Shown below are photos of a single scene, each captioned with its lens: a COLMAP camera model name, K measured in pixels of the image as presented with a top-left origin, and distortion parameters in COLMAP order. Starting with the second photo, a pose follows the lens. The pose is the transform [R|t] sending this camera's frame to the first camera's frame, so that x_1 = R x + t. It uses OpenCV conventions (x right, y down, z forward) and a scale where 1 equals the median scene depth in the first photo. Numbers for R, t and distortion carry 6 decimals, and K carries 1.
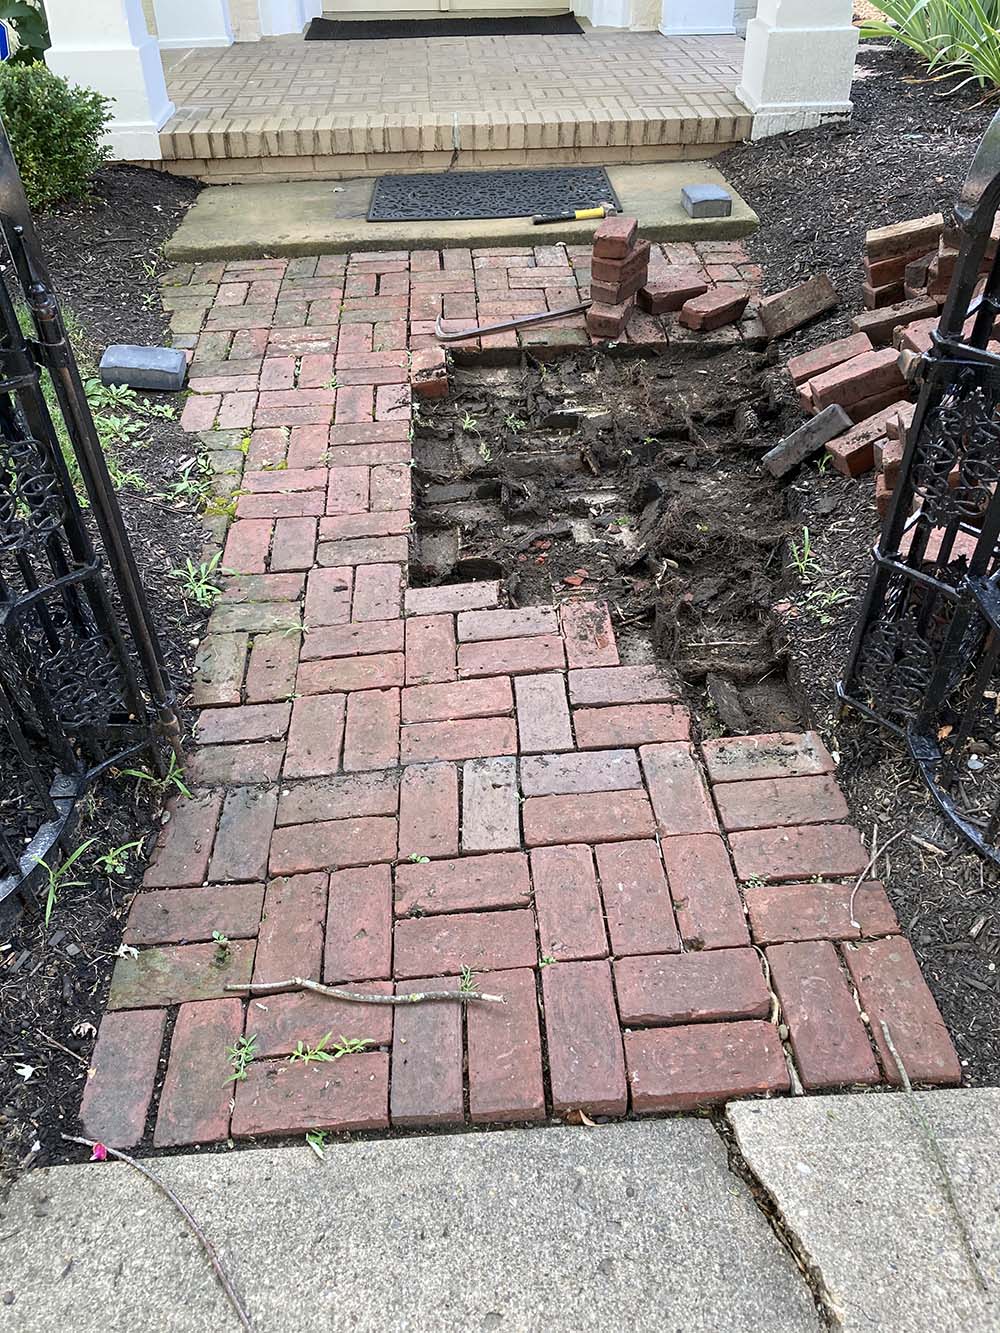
lens RADIAL K [[1093.7, 0, 494.2], [0, 1093.7, 666.3], [0, 0, 1]] dist [0.000795, -0.004737]
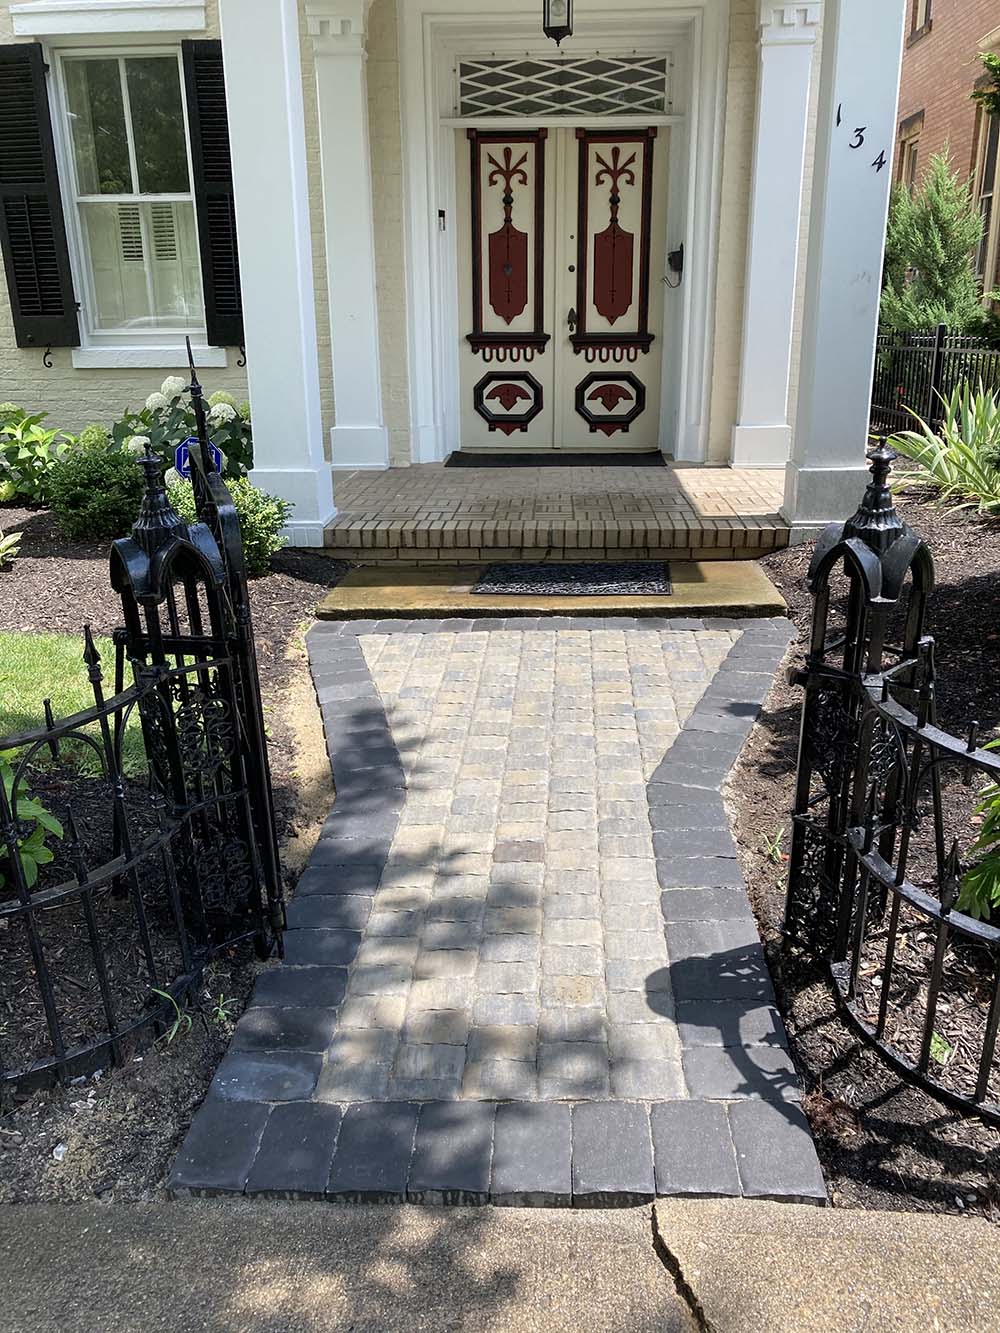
lens RADIAL K [[1093.7, 0, 501.3], [0, 1093.7, 668.3], [0, 0, 1]] dist [0.000795, -0.004737]
pose [[0.993685, 0.038771, -0.105295, 0.048499], [-0.071112, 0.943486, -0.323694, 0.077934], [0.086794, 0.329137, 0.940285, -0.156678]]
